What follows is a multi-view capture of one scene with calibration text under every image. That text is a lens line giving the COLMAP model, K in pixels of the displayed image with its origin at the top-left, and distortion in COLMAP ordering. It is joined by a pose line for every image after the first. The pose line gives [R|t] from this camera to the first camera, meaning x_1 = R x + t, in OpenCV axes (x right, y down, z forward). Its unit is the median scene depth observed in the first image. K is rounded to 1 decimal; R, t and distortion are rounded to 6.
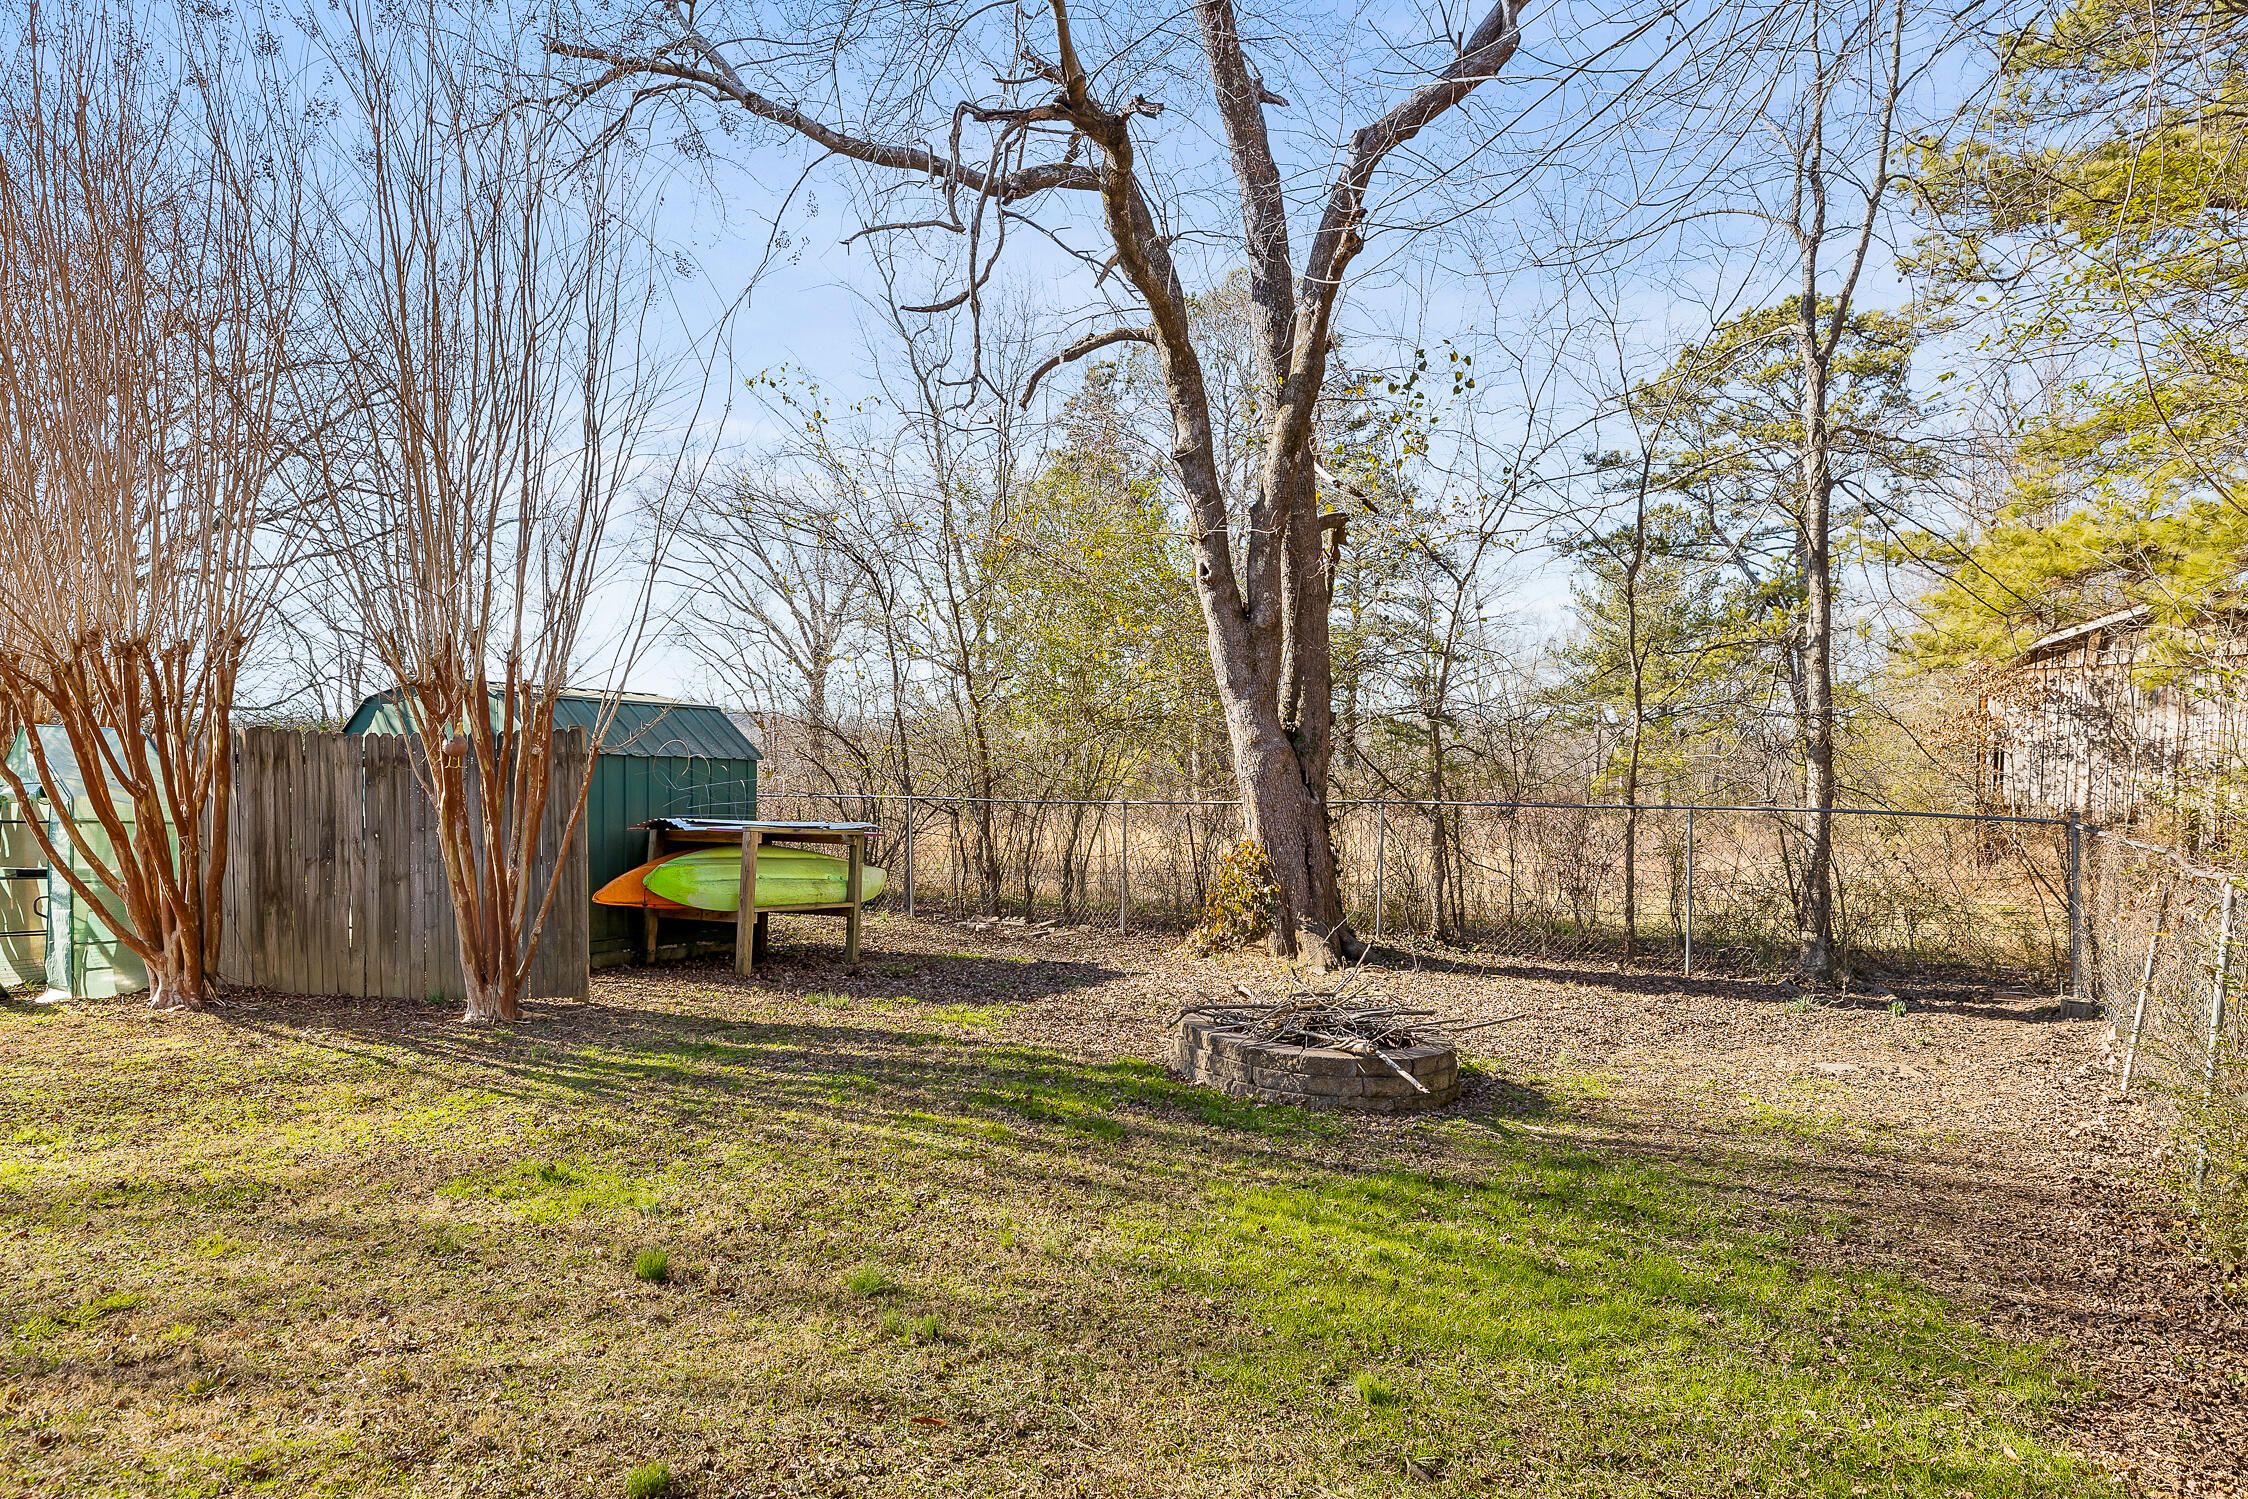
lens RADIAL K [[1376.3, 0, 1124.0], [0, 1376.3, 749.5], [0, 0, 1]] dist [-0.004529, -0.001421]
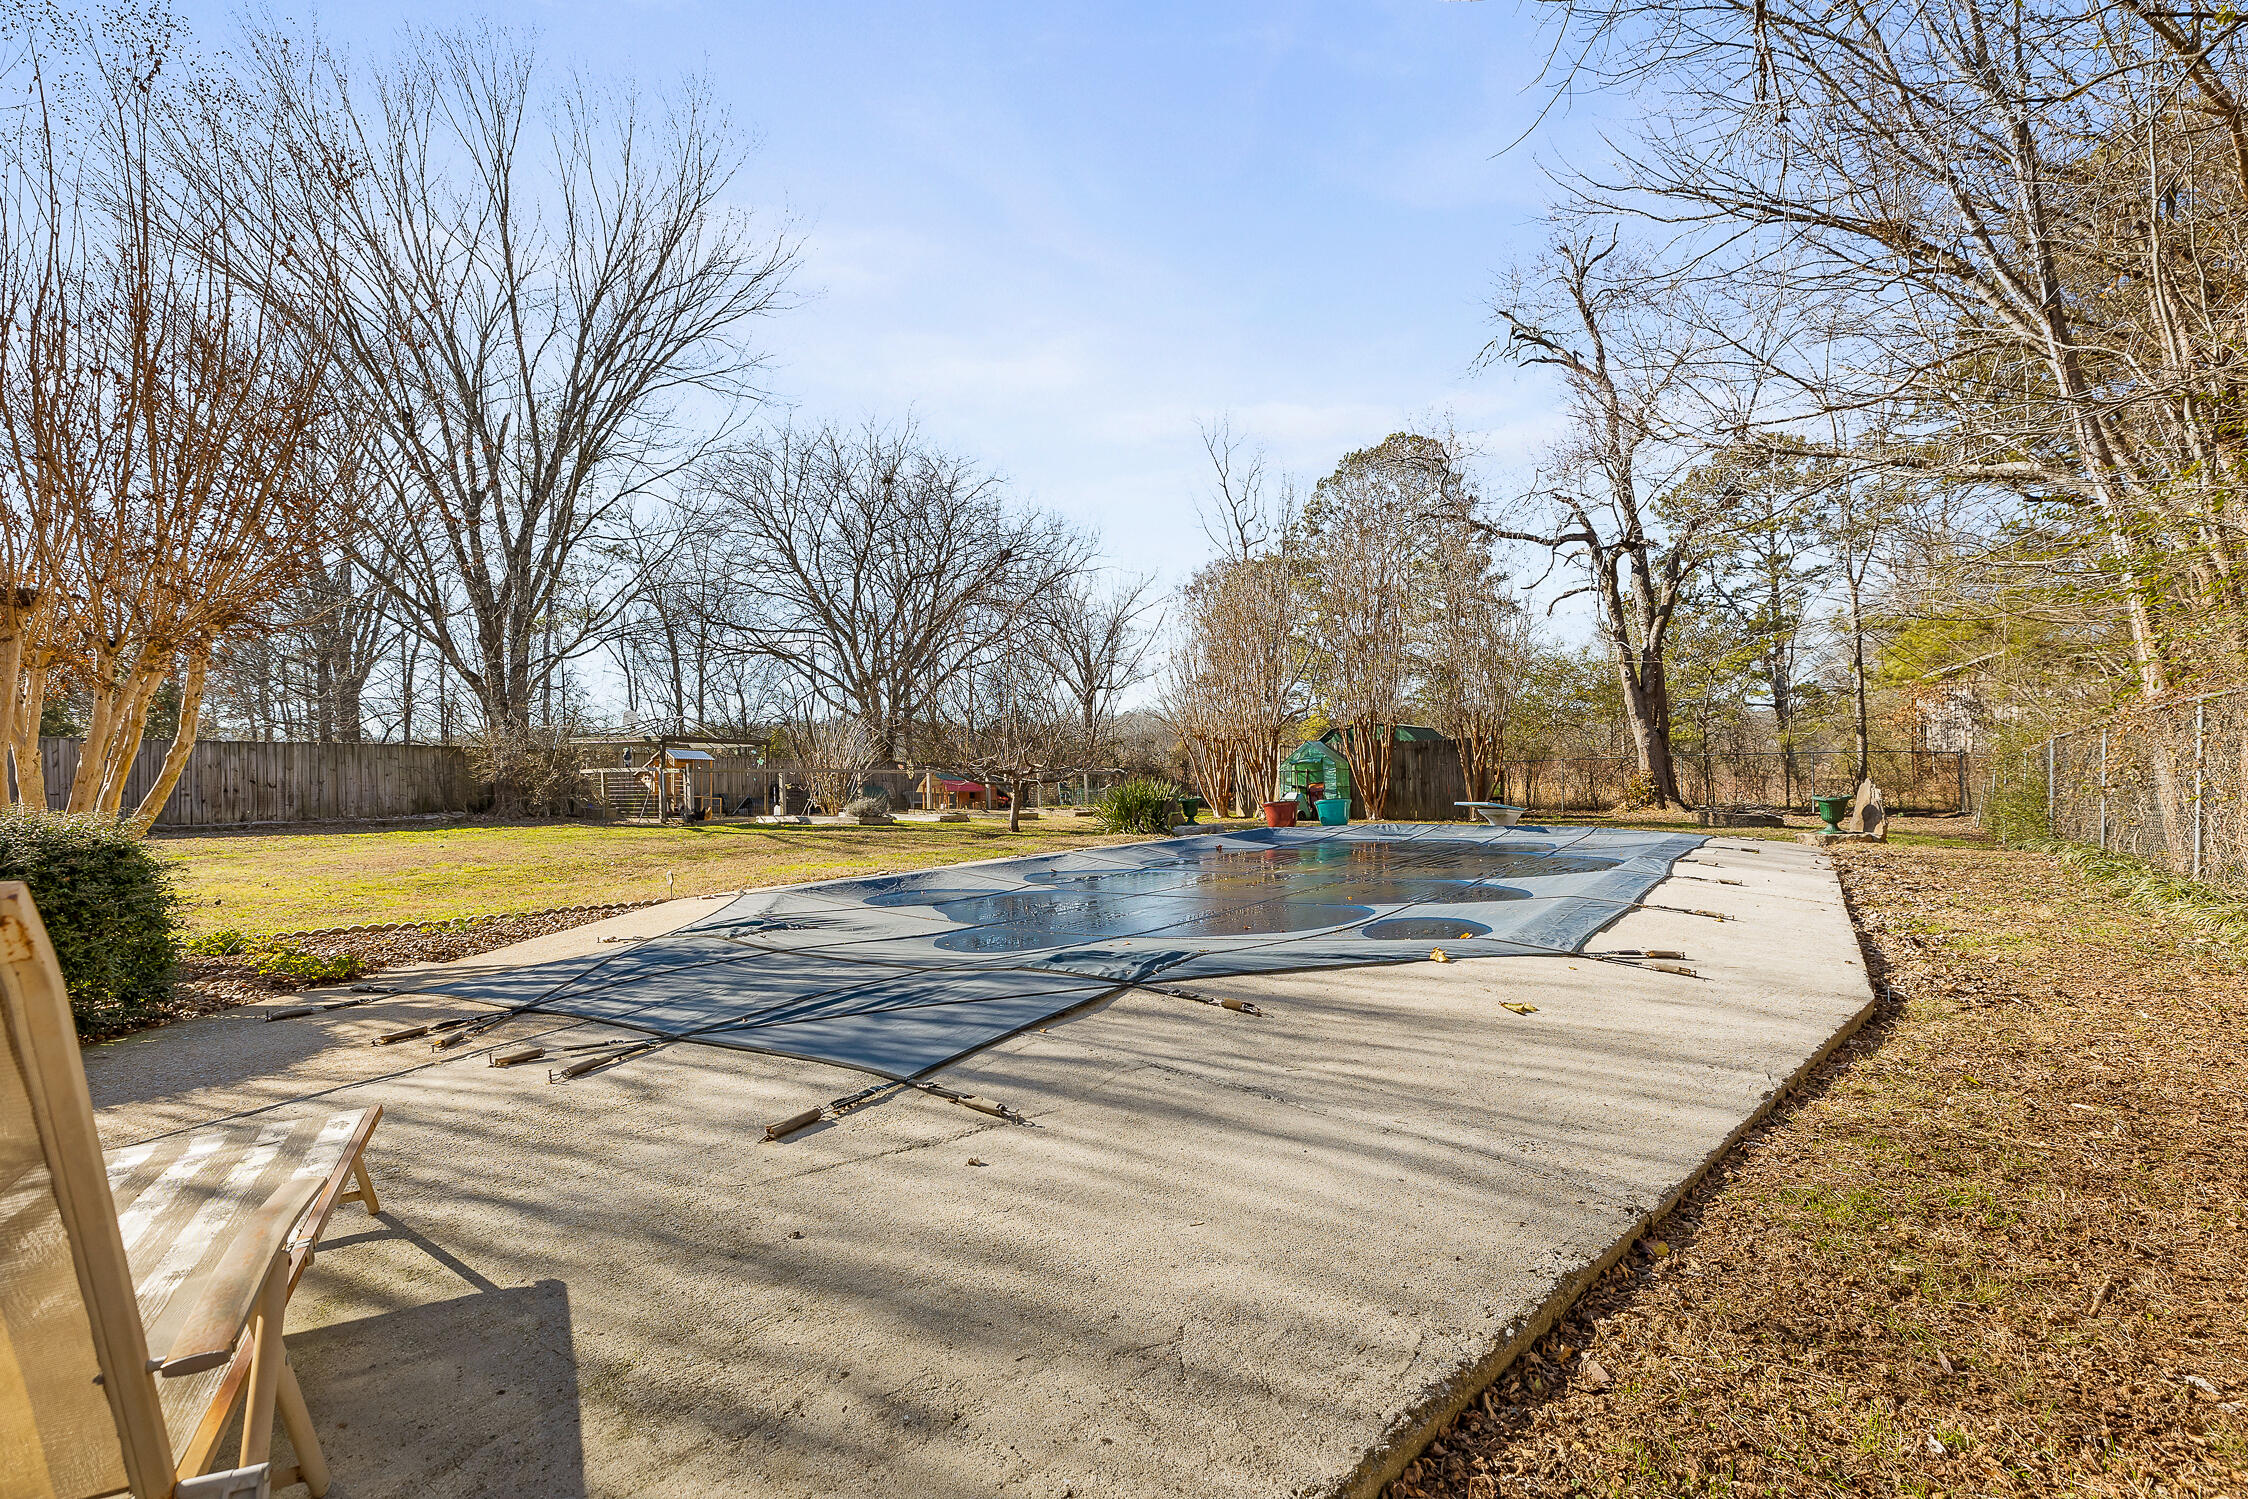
lens RADIAL K [[1017.3, 0, 1124.0], [0, 1017.3, 749.5], [0, 0, 1]] dist [0.000367, 0.000698]
pose [[0.995534, -0.030624, -0.089294, -0.771004], [0.031328, 0.999488, 0.006488, -0.020550], [0.089049, -0.009257, 0.995984, -1.144258]]
